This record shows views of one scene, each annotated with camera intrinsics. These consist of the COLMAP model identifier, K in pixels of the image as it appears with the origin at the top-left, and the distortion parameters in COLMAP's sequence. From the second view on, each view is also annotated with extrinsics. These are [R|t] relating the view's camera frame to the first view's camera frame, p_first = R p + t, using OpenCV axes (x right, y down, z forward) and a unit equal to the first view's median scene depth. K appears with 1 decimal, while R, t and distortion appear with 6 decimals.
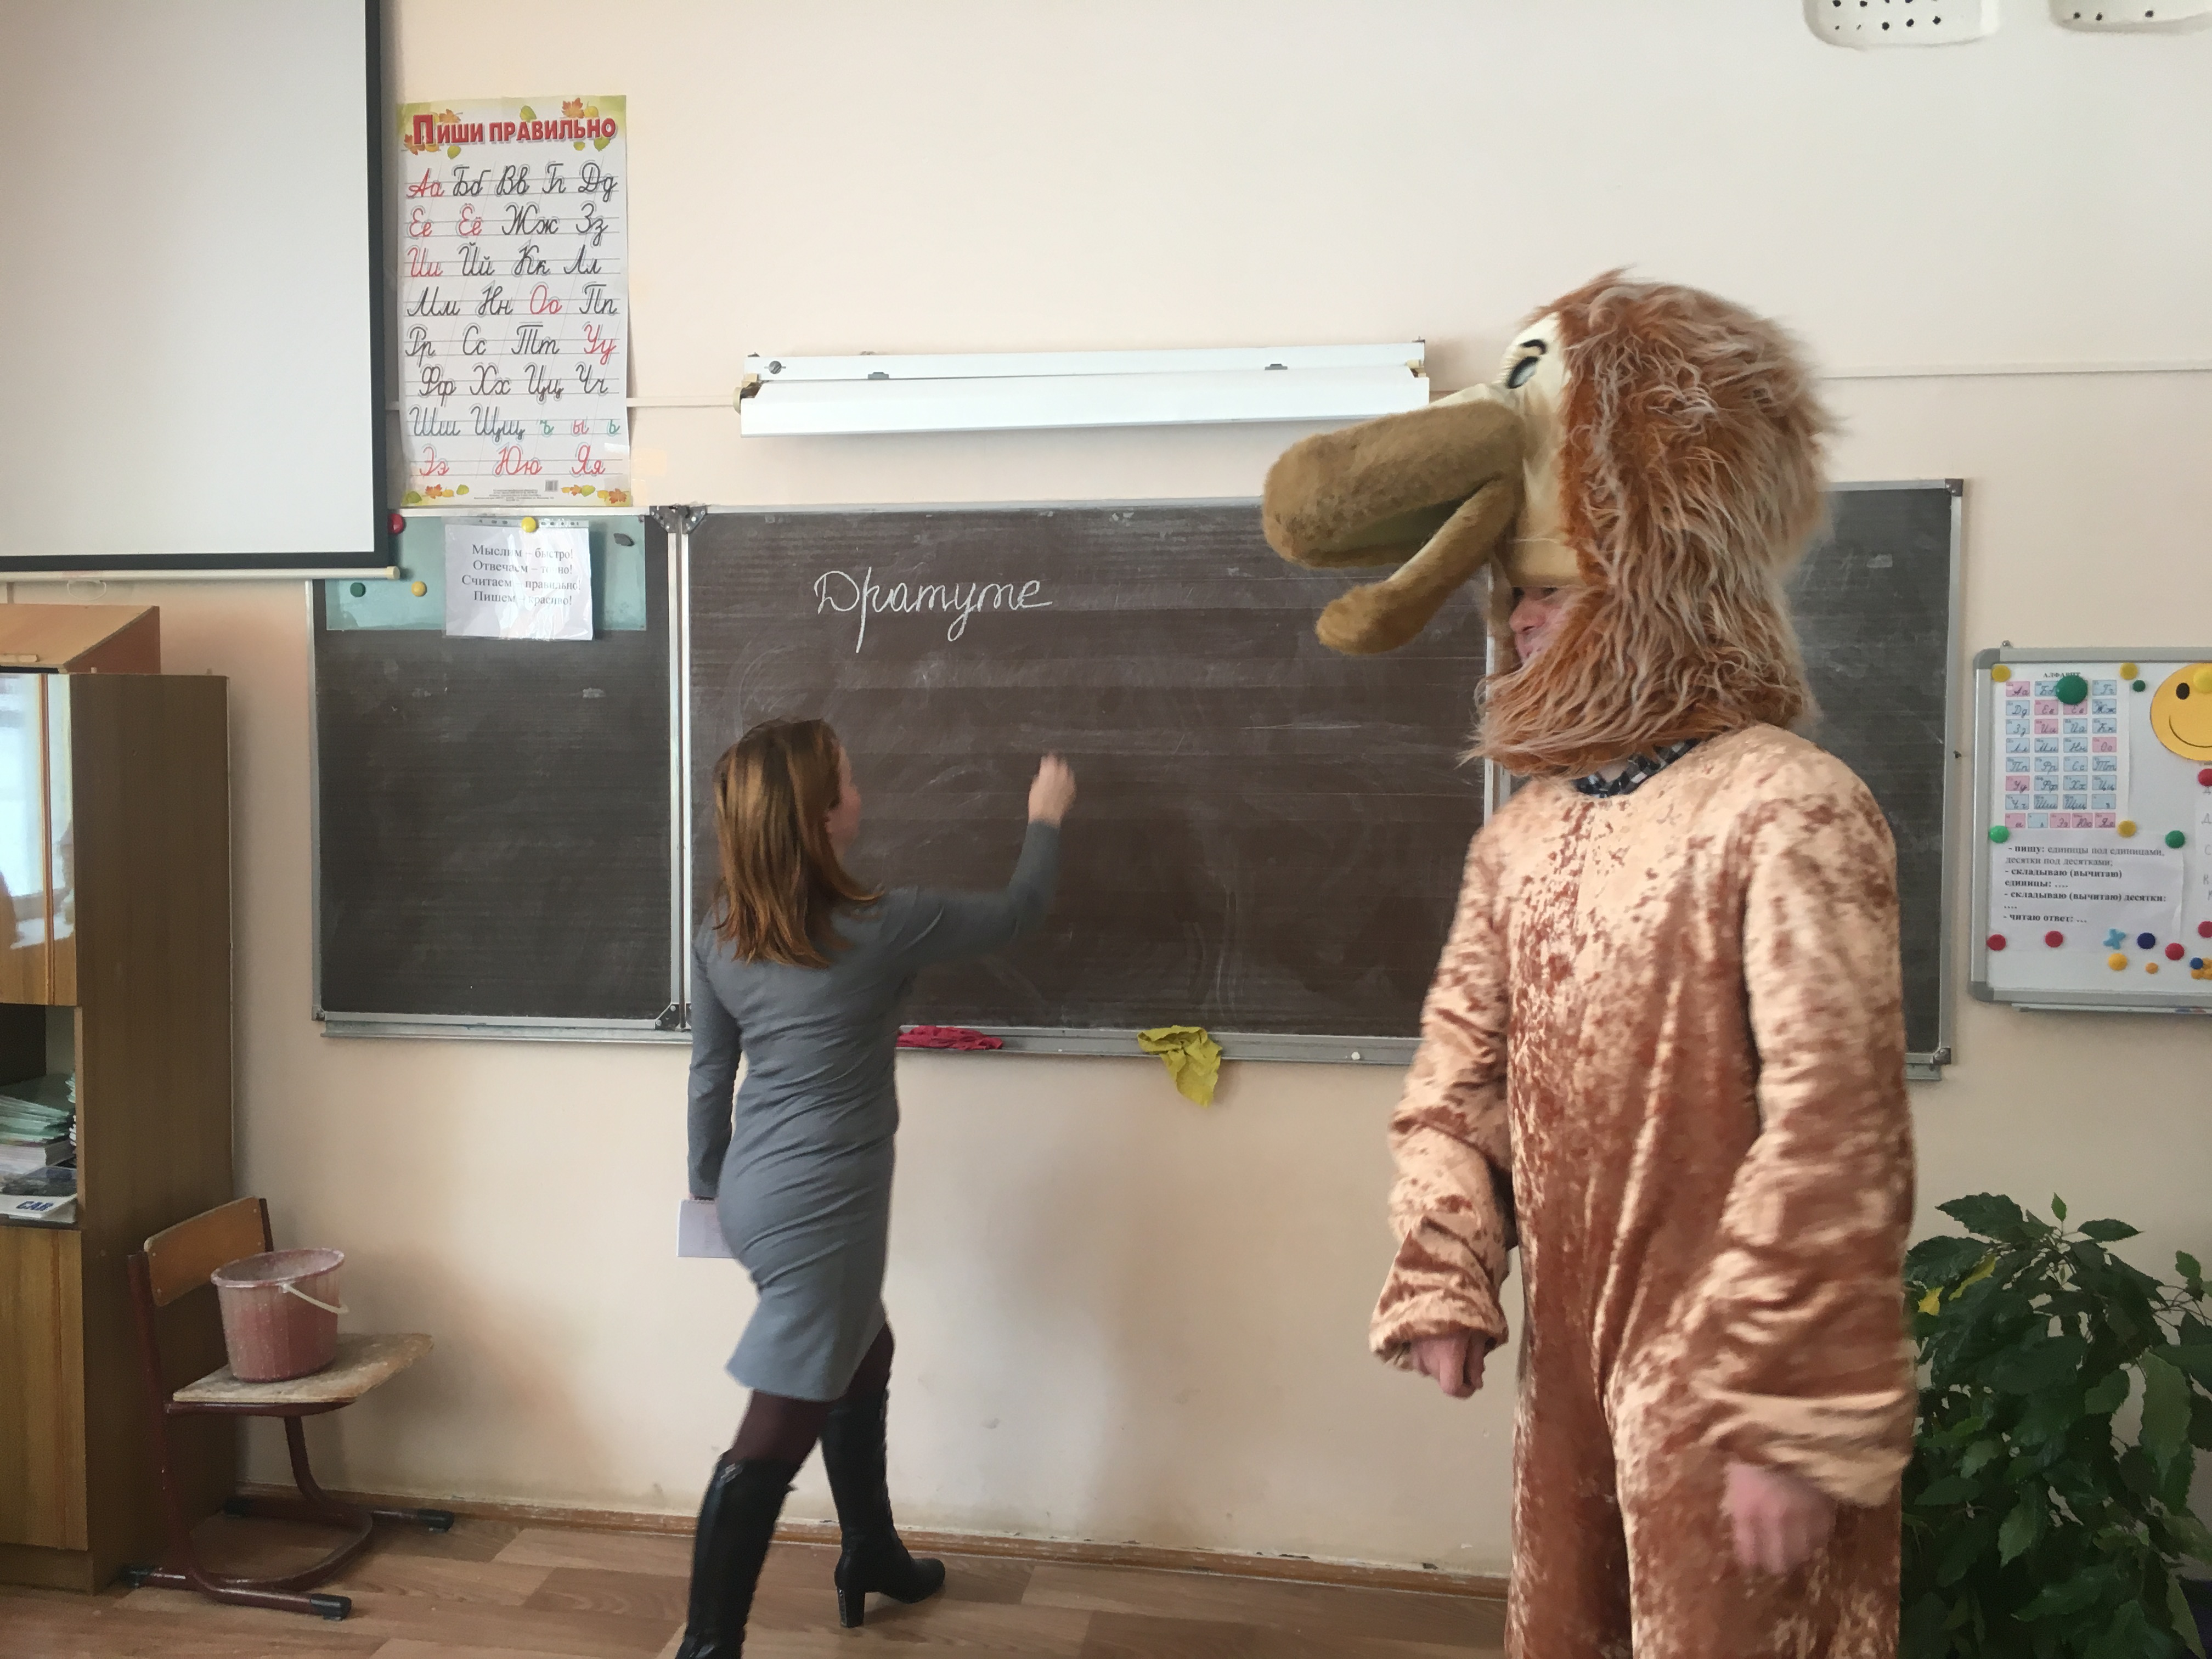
lens RADIAL K [[1888.4, 0, 1122.0], [0, 1888.4, 780.1], [0, 0, 1]] dist [0.047415, -0.008329]
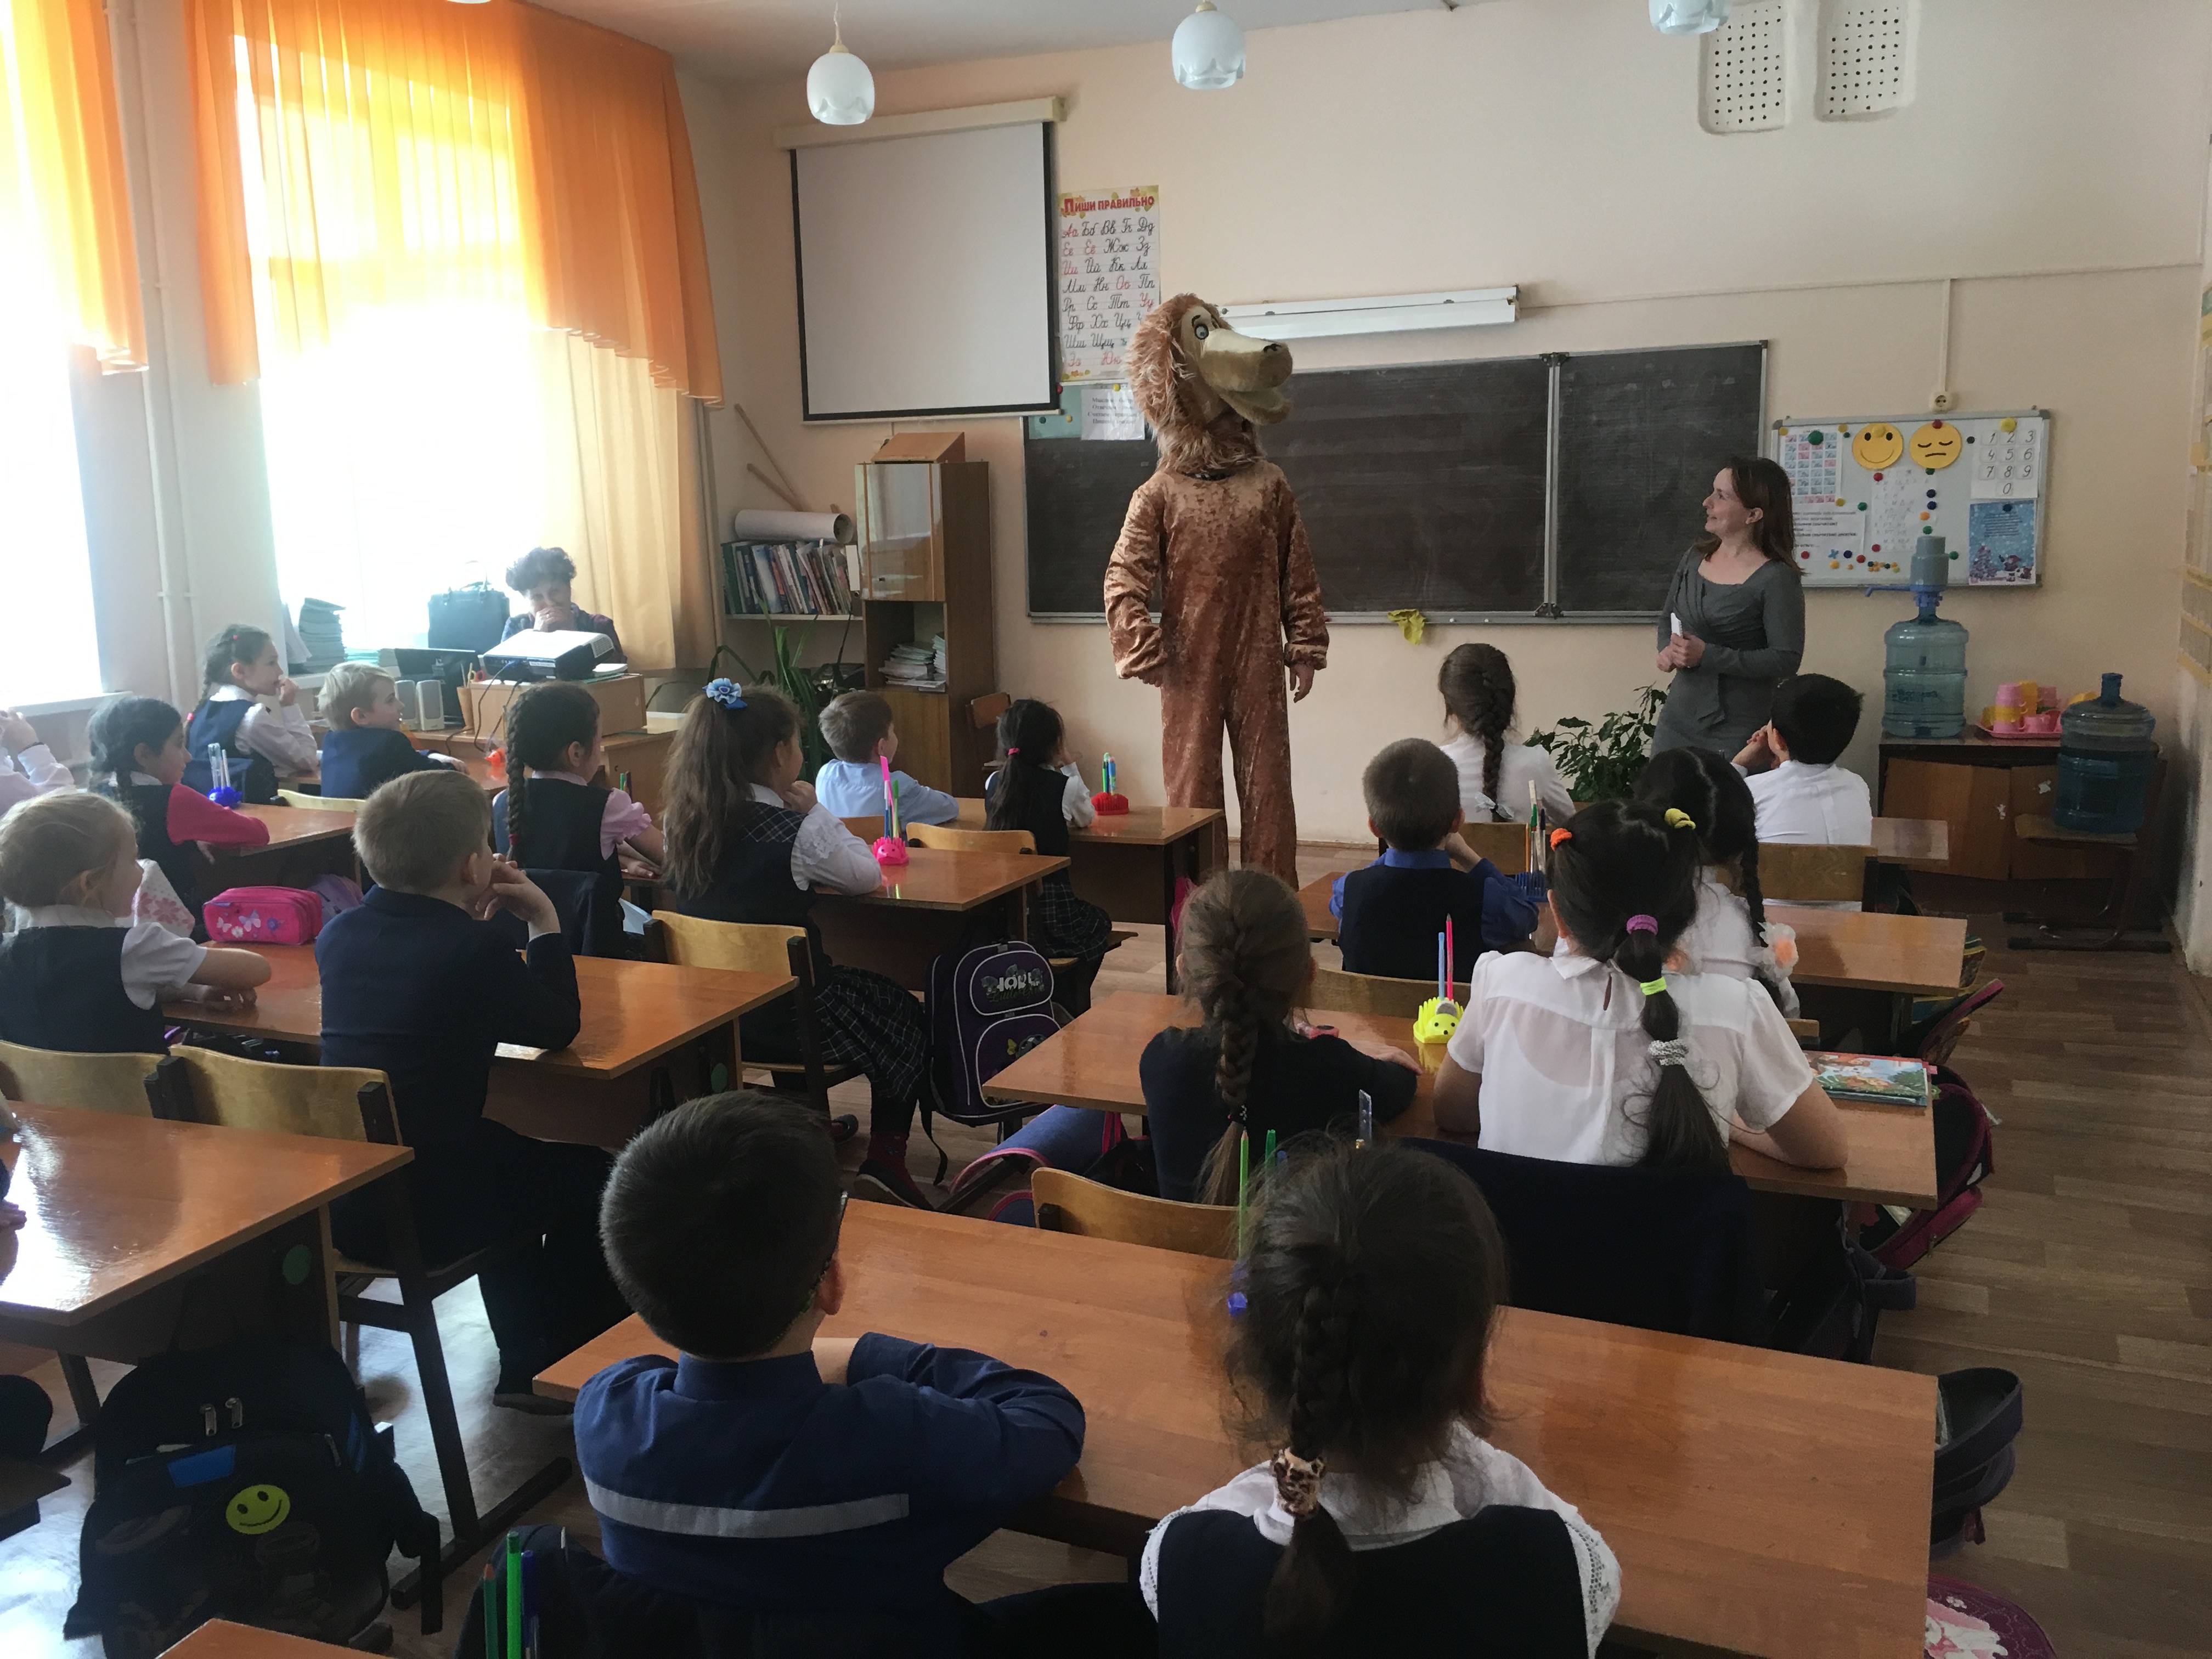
lens RADIAL K [[1888.4, 0, 1102.5], [0, 1888.4, 827.2], [0, 0, 1]] dist [0.047415, -0.008329]
pose [[0.966769, 0.017833, -0.255029, 0.249178], [0.017058, 0.990841, 0.133950, 0.079137], [0.255082, -0.133849, 0.957610, -1.213498]]
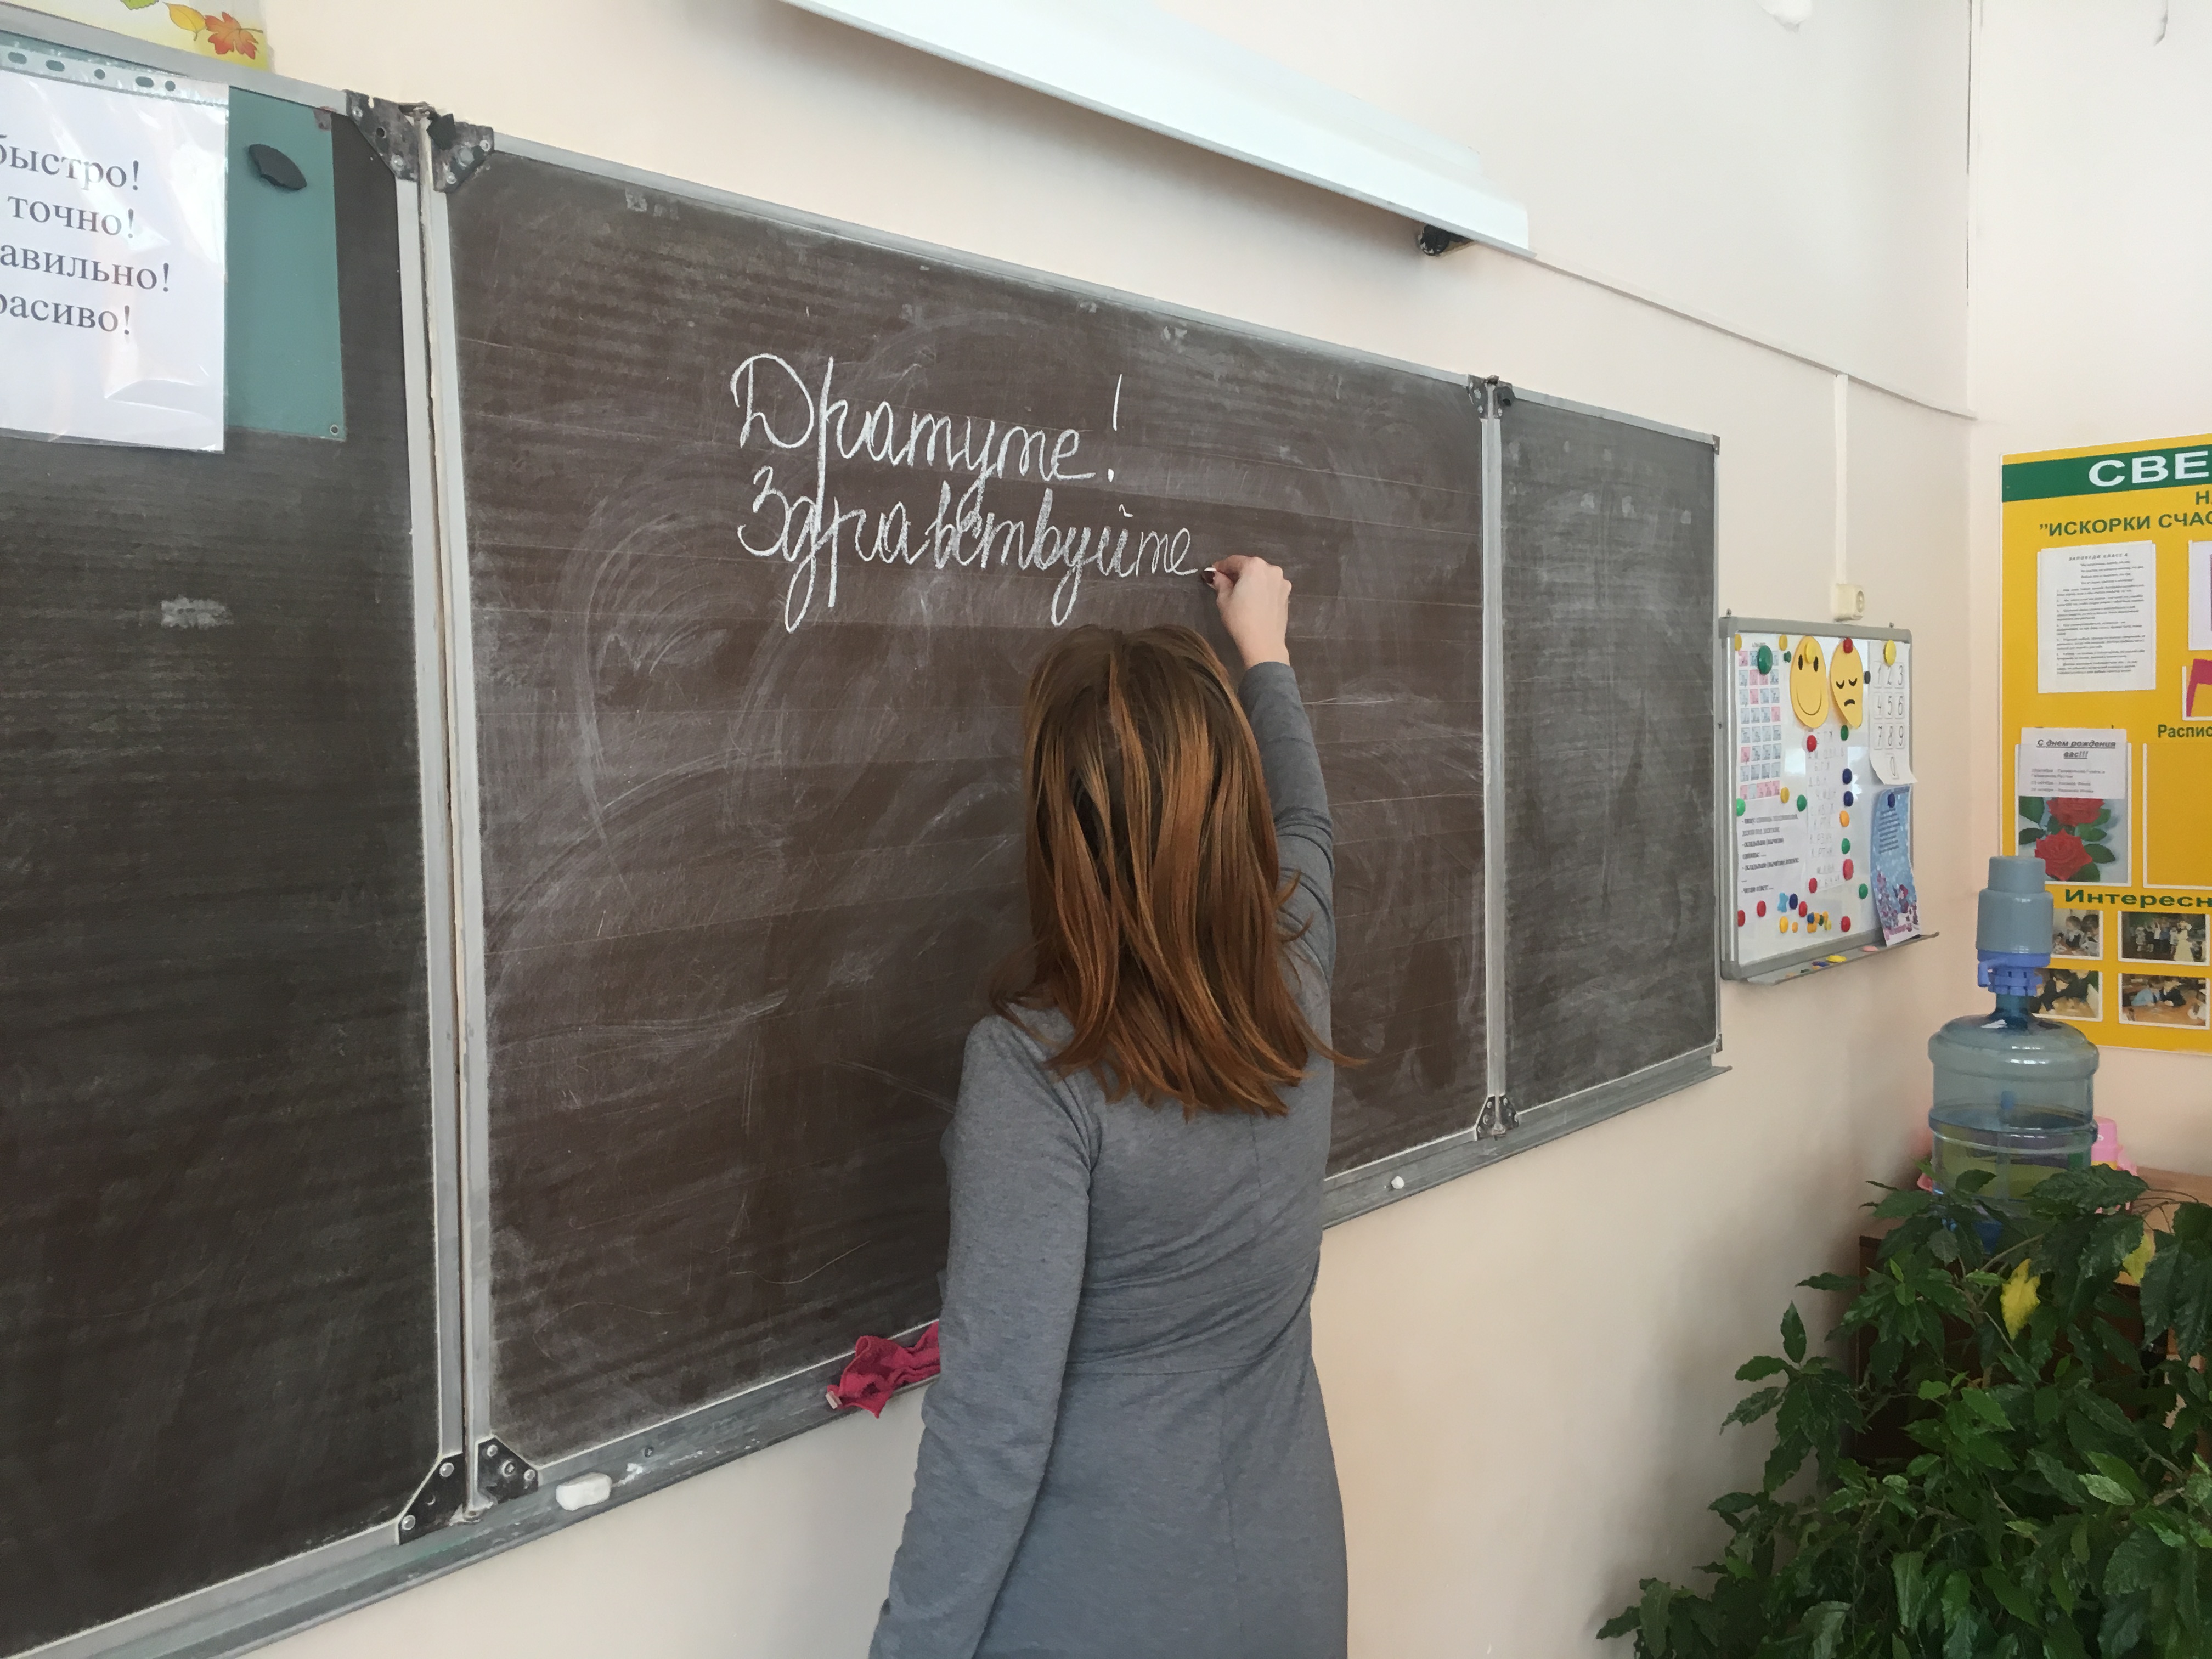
lens RADIAL K [[1888.4, 0, 1108.8], [0, 1888.4, 828.1], [0, 0, 1]] dist [0.047415, -0.008329]
pose [[0.519931, -0.056533, 0.852336, -0.492687], [0.063736, 0.997594, 0.027288, -0.007298], [-0.851827, 0.040137, 0.522283, 0.704430]]
